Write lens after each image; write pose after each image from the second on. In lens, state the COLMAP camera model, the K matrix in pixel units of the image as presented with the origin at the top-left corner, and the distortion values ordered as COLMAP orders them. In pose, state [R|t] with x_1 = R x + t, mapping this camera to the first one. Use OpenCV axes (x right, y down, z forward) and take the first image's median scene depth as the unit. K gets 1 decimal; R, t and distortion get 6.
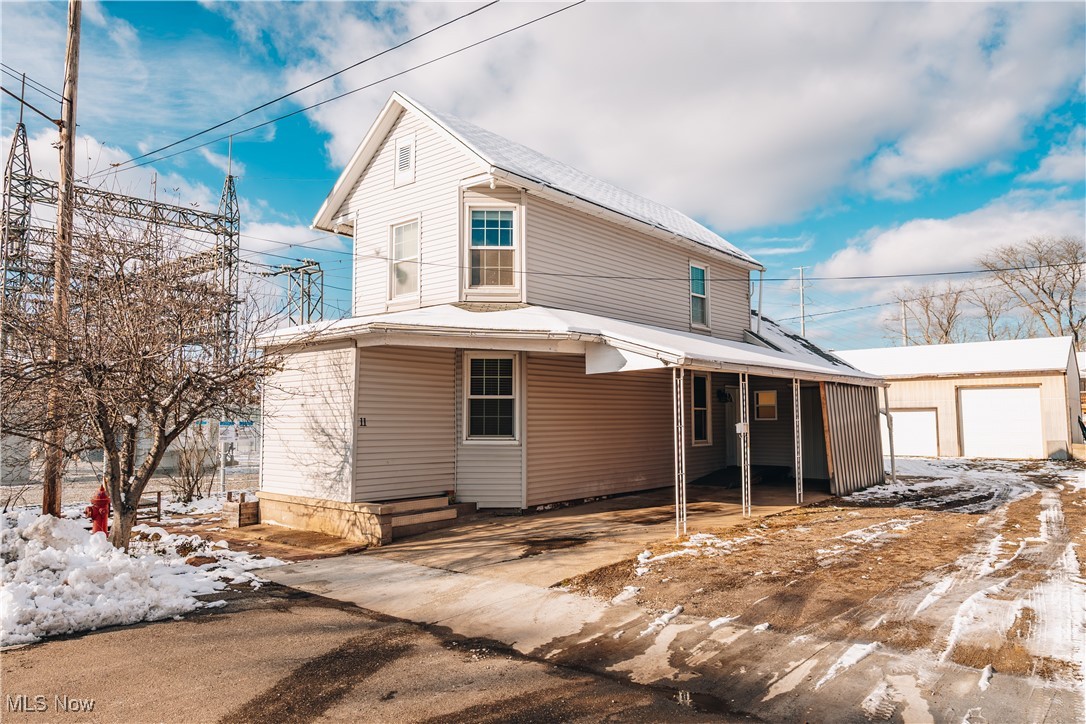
lens RADIAL K [[749.5, 0, 542.9], [0, 749.5, 357.0], [0, 0, 1]] dist [0.031790, -0.003356]
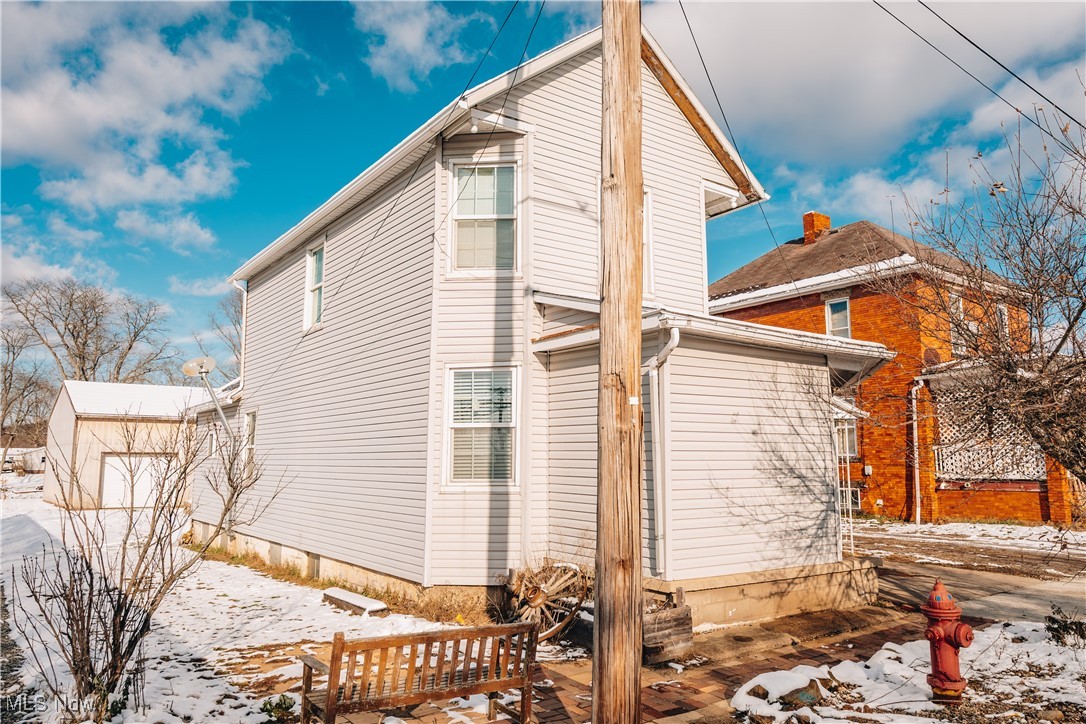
lens RADIAL K [[749.5, 0, 543.3], [0, 749.5, 368.9], [0, 0, 1]] dist [0.031790, -0.003356]
pose [[0.231425, 0.121571, 0.965227, -1.078614], [-0.077919, 0.991290, -0.106172, 0.097044], [-0.969727, -0.050638, 0.238882, 1.076003]]
